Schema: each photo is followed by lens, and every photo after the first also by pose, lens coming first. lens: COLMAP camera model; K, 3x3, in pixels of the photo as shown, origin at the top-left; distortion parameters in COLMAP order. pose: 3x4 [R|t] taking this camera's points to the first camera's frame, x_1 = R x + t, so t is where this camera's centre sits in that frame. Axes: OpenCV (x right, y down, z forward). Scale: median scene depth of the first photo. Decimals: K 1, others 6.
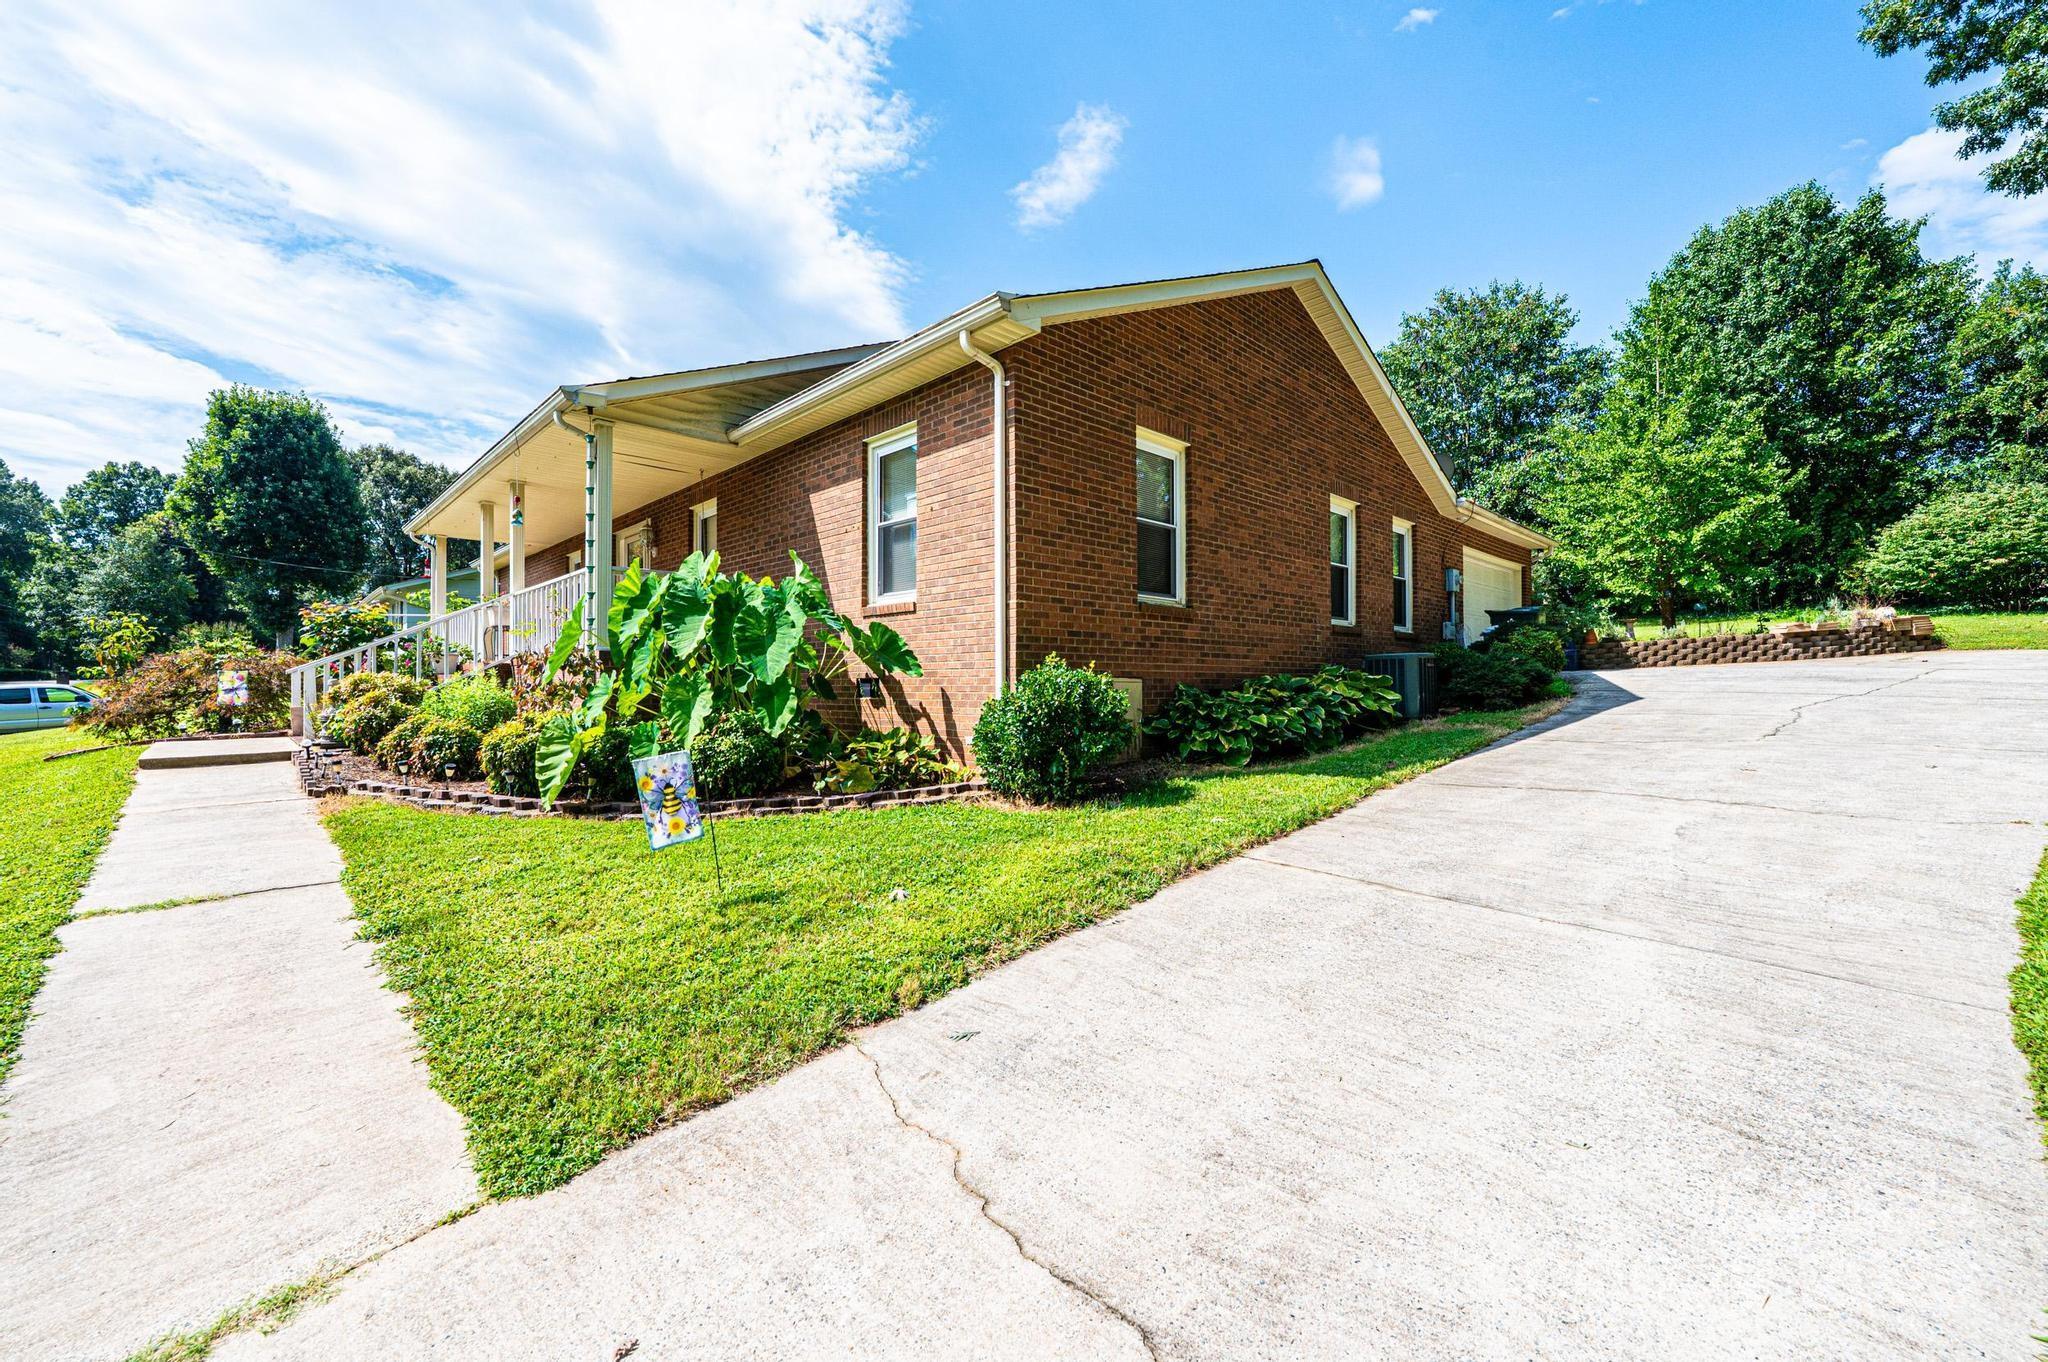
lens RADIAL K [[831.8, 0, 1024.0], [0, 831.8, 681.0], [0, 0, 1]] dist [0.000088, -0.000093]
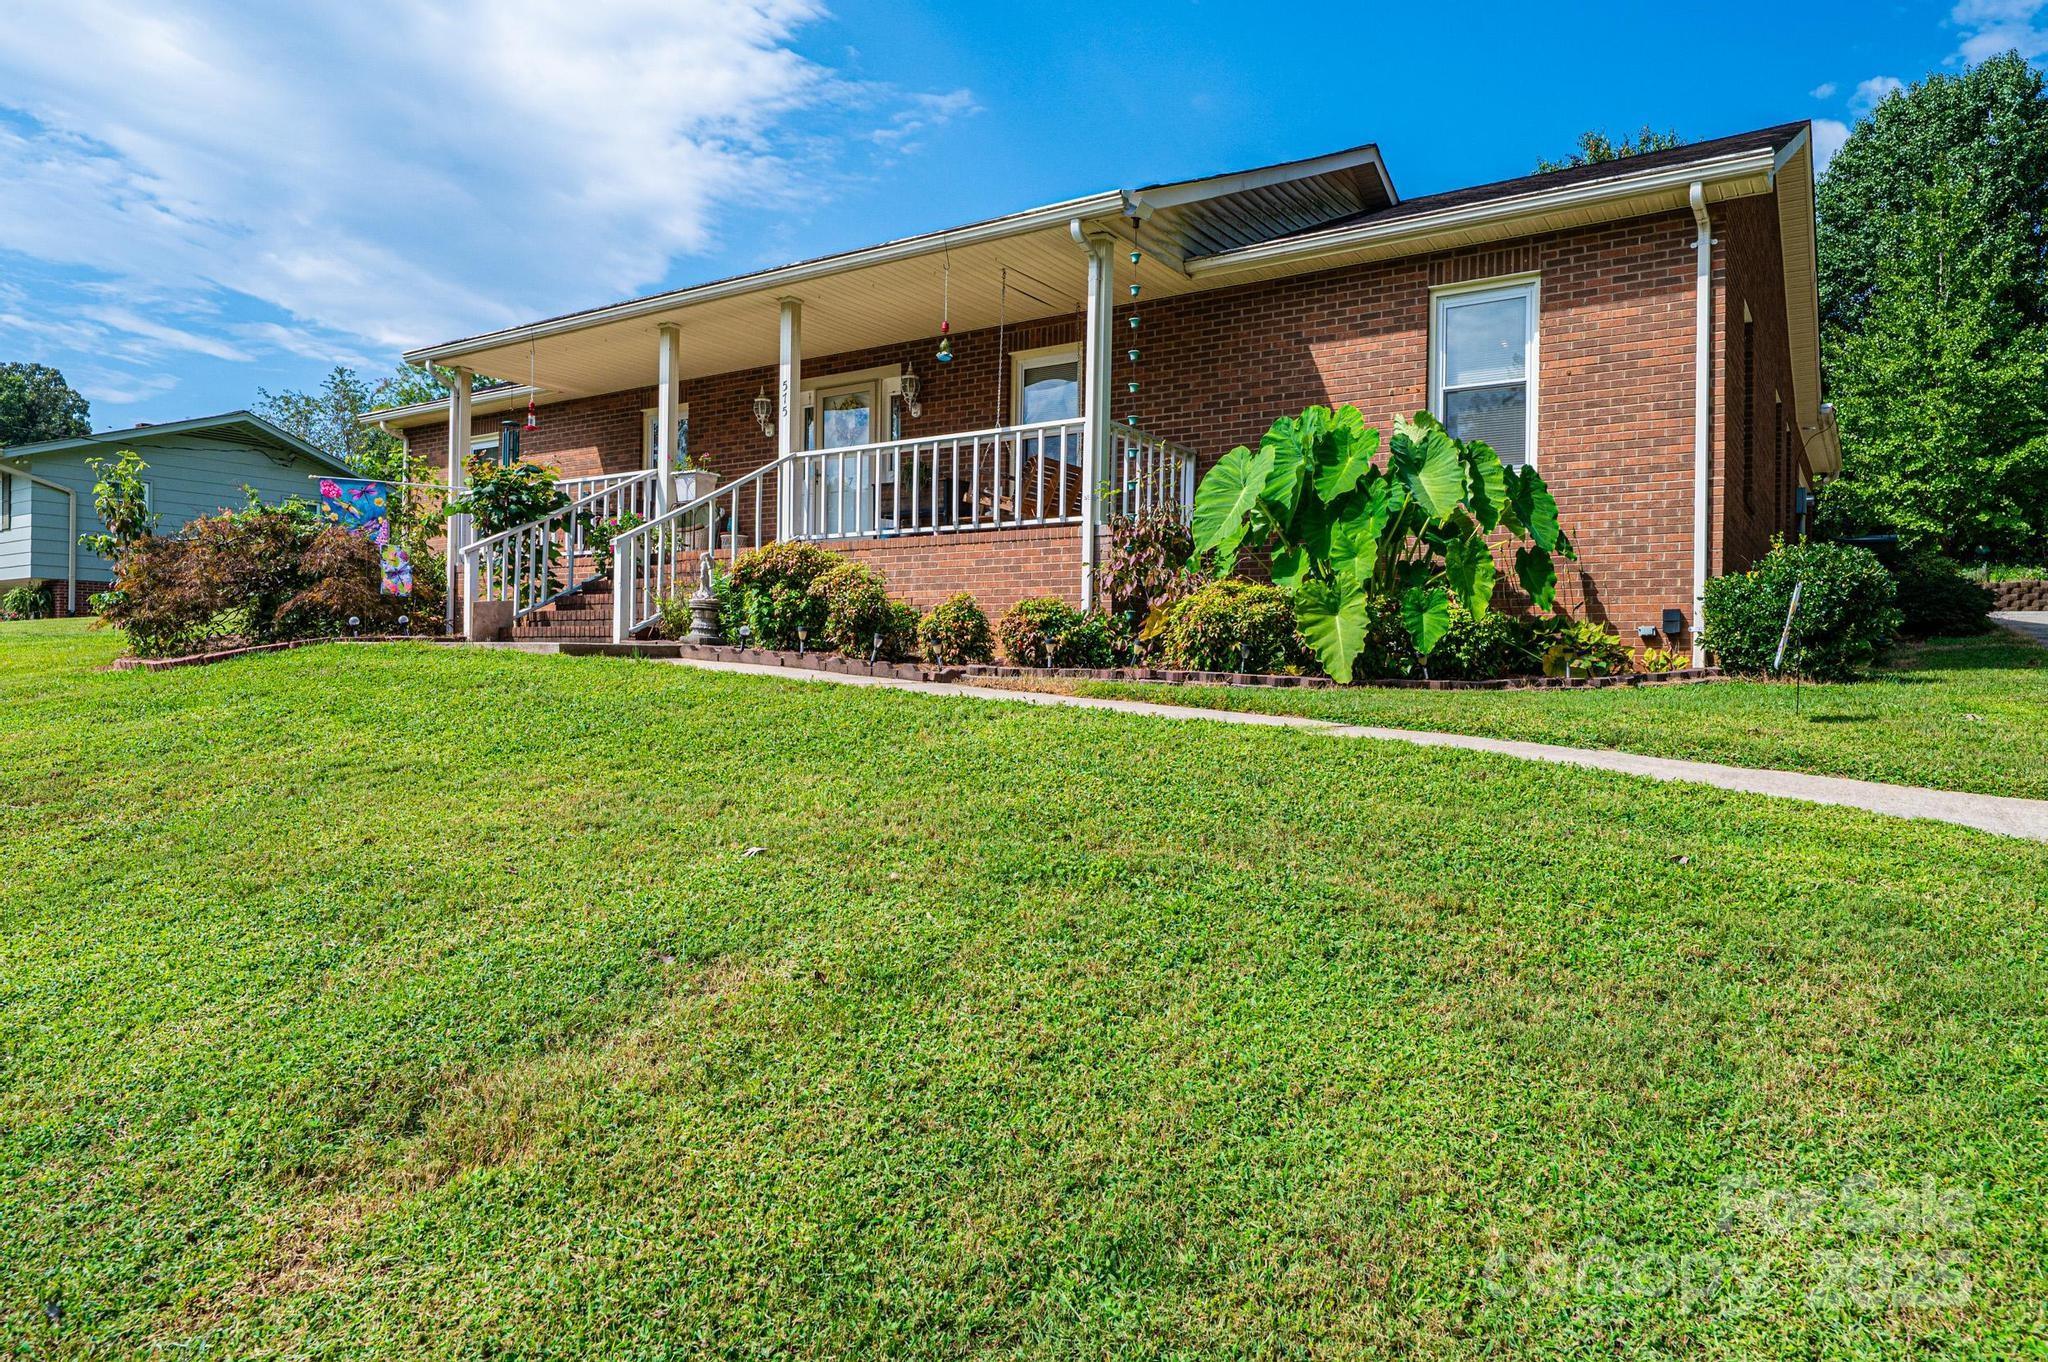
lens RADIAL K [[1307.7, 0, 1024.0], [0, 1307.7, 681.0], [0, 0, 1]] dist [-0.000813, 0.002384]
pose [[0.976776, 0.014827, 0.213750, -0.481048], [-0.016371, 0.999851, 0.005457, 0.060668], [-0.213638, -0.008829, 0.976873, -0.117038]]
